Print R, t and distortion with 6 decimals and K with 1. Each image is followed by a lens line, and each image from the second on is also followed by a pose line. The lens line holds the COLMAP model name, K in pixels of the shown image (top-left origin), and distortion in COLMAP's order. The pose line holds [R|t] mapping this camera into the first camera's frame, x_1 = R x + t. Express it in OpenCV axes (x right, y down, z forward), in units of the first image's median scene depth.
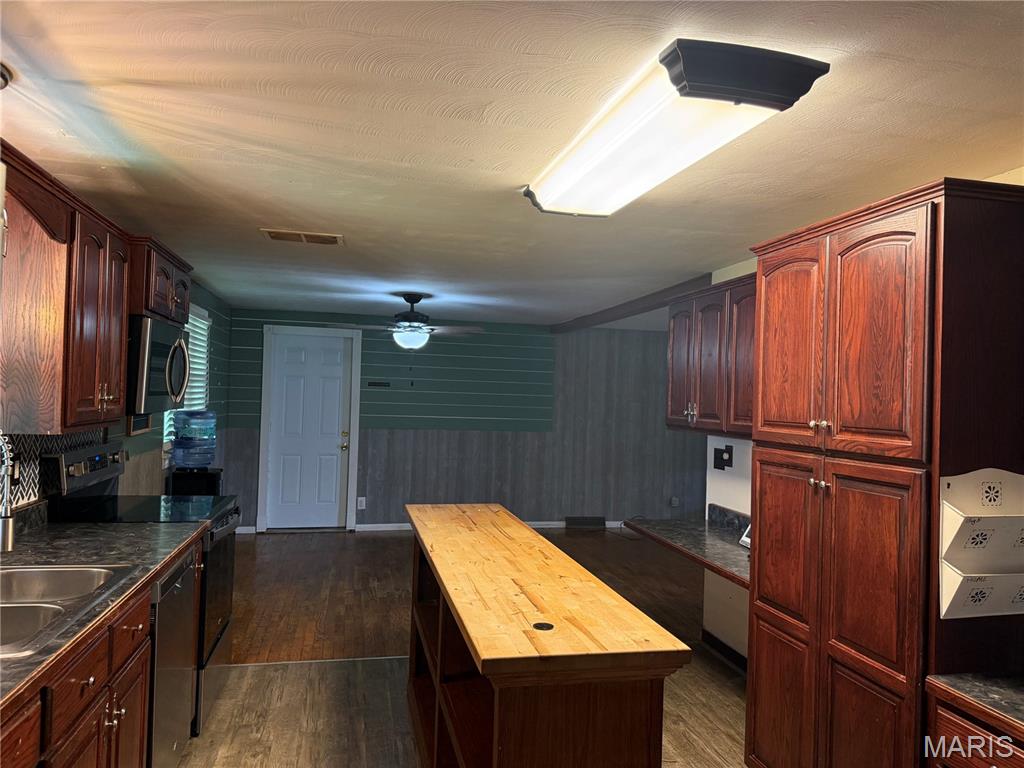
lens RADIAL K [[728.8, 0, 513.2], [0, 728.8, 379.9], [0, 0, 1]] dist [0.049953, -0.064887]
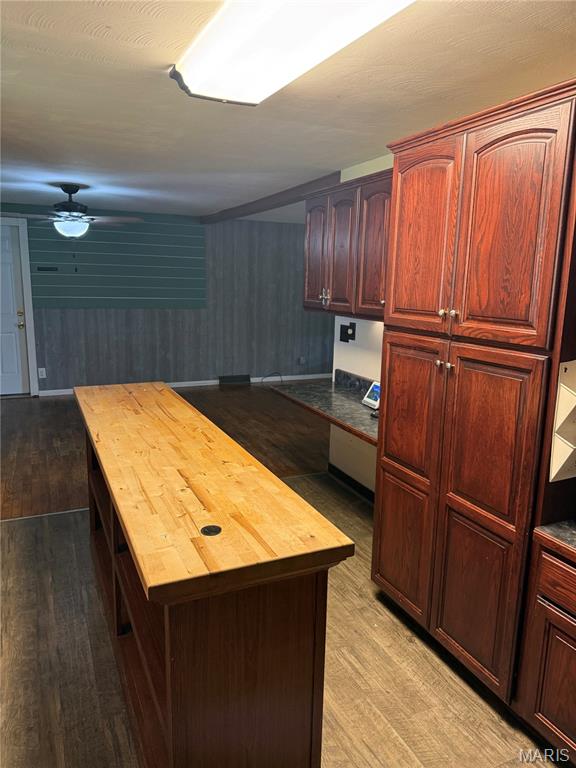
lens RADIAL K [[546.6, 0, 289.5], [0, 546.6, 383.7], [0, 0, 1]] dist [0.049953, -0.064887]
pose [[0.978312, -0.048220, 0.201447, 0.002552], [0.003070, 0.975795, 0.218668, -0.015564], [-0.207115, -0.213307, 0.954779, 0.185776]]
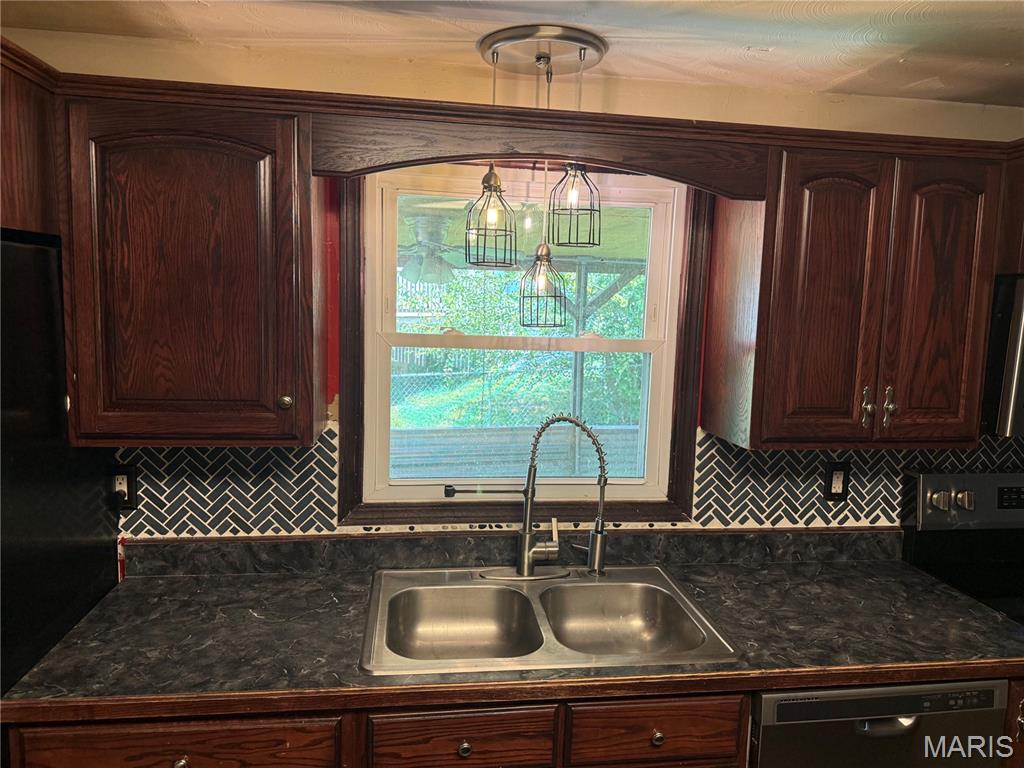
lens RADIAL K [[728.8, 0, 514.8], [0, 728.8, 386.6], [0, 0, 1]] dist [0.049953, -0.064887]
pose [[-0.069588, 0.086828, -0.993790, 0.143103], [-0.005122, 0.996161, 0.087394, -0.050293], [0.997563, 0.011172, -0.068876, 0.671511]]
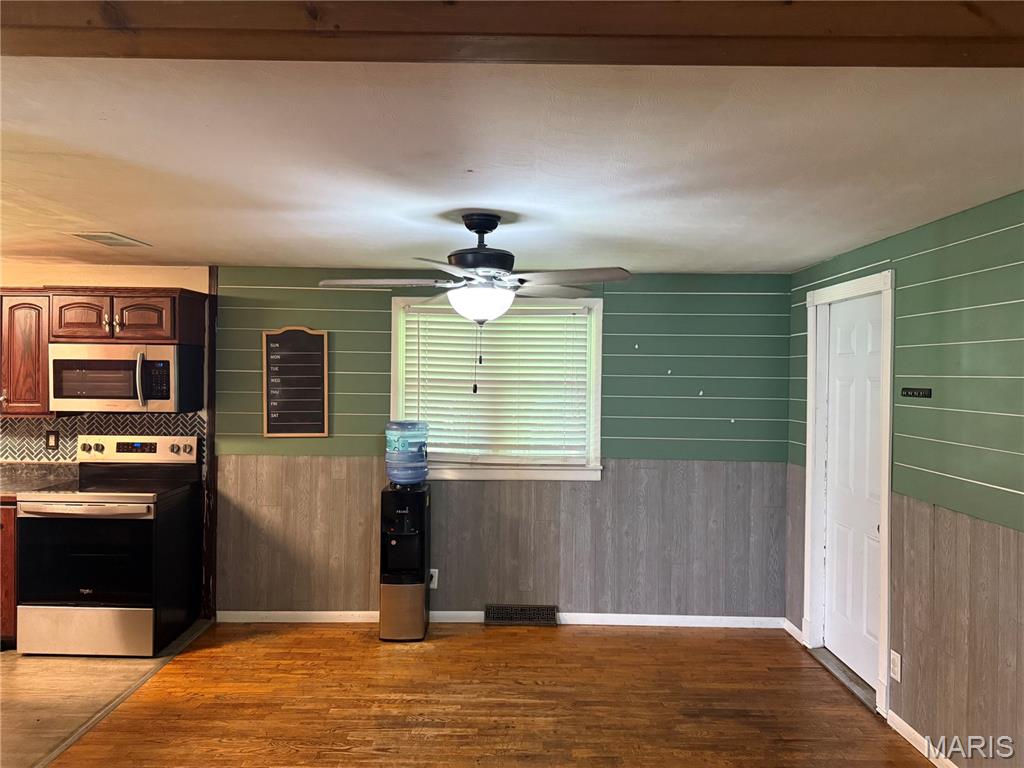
lens RADIAL K [[728.8, 0, 509.1], [0, 728.8, 388.4], [0, 0, 1]] dist [0.049953, -0.064887]
pose [[-0.224611, -0.013249, -0.974358, 0.712264], [0.002037, 0.999899, -0.014066, 0.025228], [0.974446, -0.005145, -0.224561, 2.291857]]
